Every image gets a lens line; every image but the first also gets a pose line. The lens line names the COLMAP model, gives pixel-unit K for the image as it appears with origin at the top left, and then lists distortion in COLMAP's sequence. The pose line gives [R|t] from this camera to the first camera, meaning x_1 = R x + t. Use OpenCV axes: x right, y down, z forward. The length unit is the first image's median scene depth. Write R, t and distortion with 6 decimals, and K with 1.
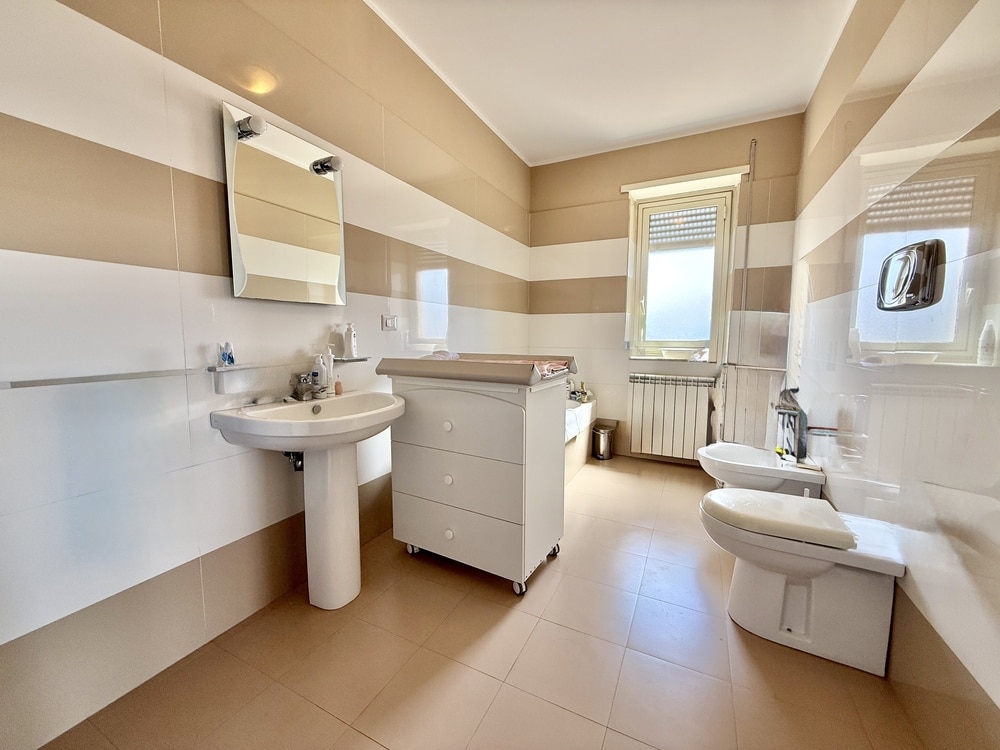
lens RADIAL K [[399.2, 0, 498.3], [0, 399.2, 373.9], [0, 0, 1]] dist [-0.006216, 0.003173]
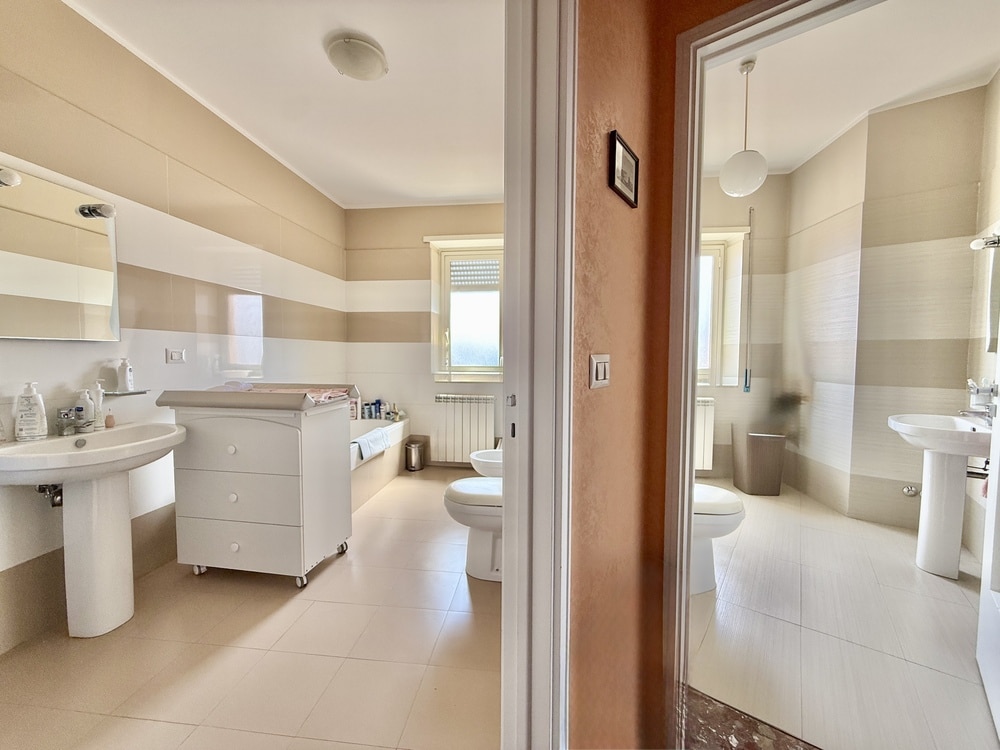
lens RADIAL K [[399.2, 0, 498.3], [0, 399.2, 373.9], [0, 0, 1]] dist [-0.006216, 0.003173]
pose [[0.936005, -0.015260, 0.351655, 0.171856], [0.032292, 0.998569, -0.042619, -0.010092], [-0.350502, 0.051247, 0.935159, -0.307194]]
